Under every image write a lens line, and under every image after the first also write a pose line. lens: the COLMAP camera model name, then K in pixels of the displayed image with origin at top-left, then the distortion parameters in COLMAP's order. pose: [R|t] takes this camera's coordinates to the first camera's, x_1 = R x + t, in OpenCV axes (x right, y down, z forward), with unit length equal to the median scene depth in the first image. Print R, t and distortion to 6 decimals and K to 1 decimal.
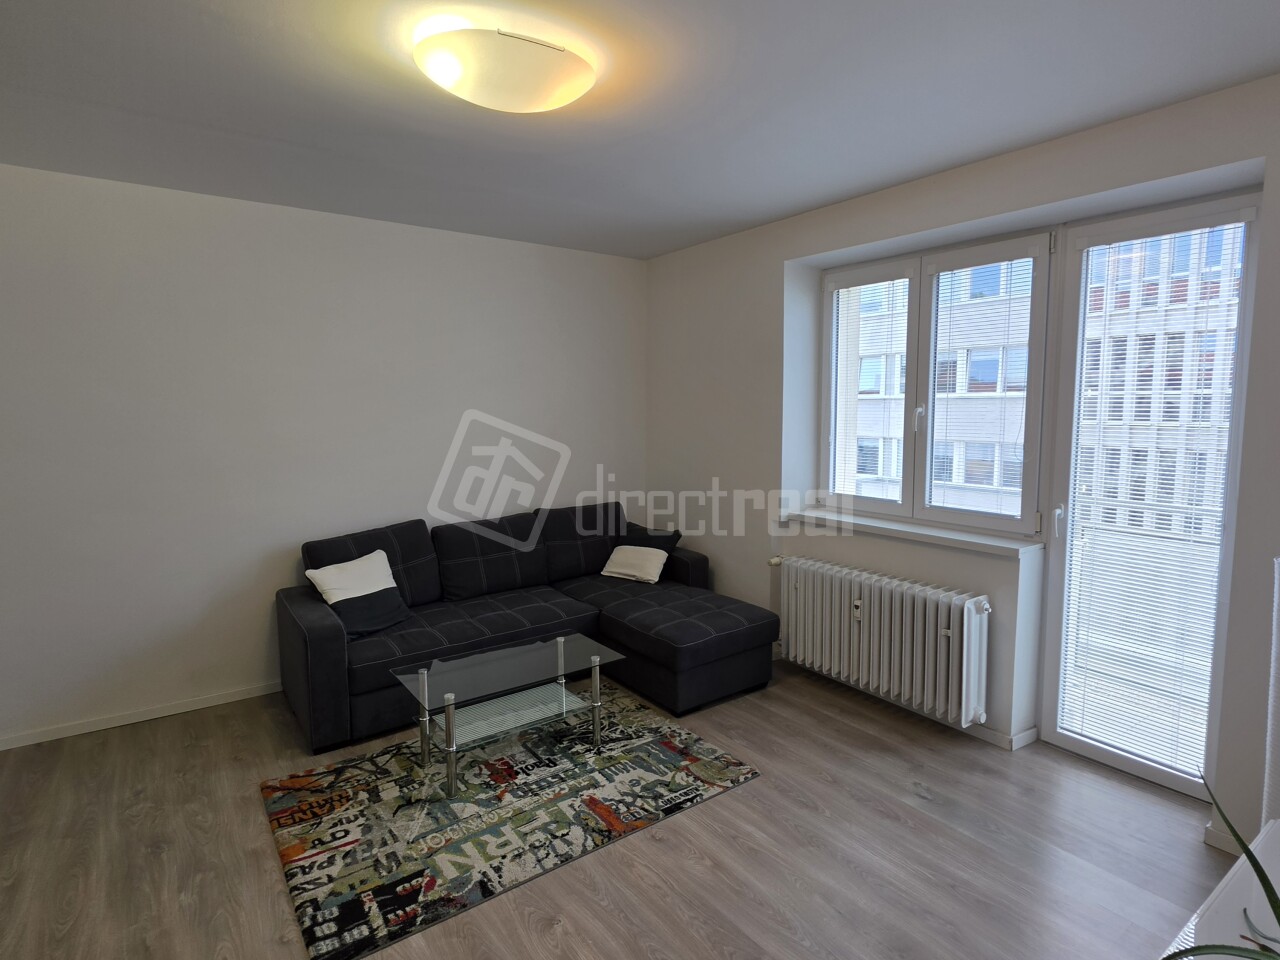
lens RADIAL K [[681.6, 0, 648.1], [0, 681.6, 476.2], [0, 0, 1]] dist [-0.003700, -0.000401]
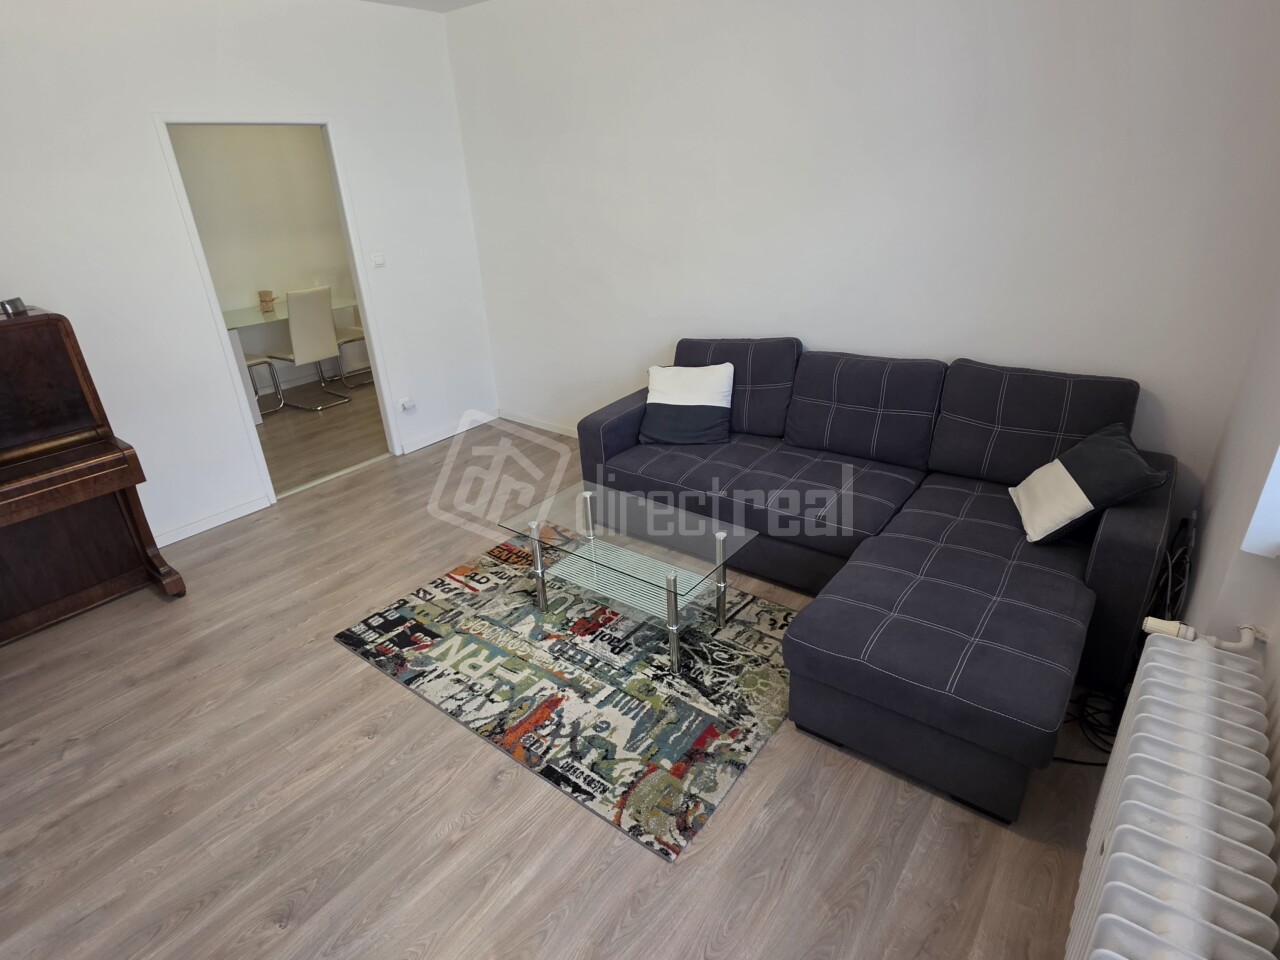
lens RADIAL K [[681.6, 0, 648.1], [0, 681.6, 476.2], [0, 0, 1]] dist [-0.003700, -0.000401]
pose [[0.282171, 0.388274, -0.877281, 0.615988], [-0.054125, 0.919427, 0.389519, -0.144596], [0.957836, -0.062428, 0.280451, 0.888220]]
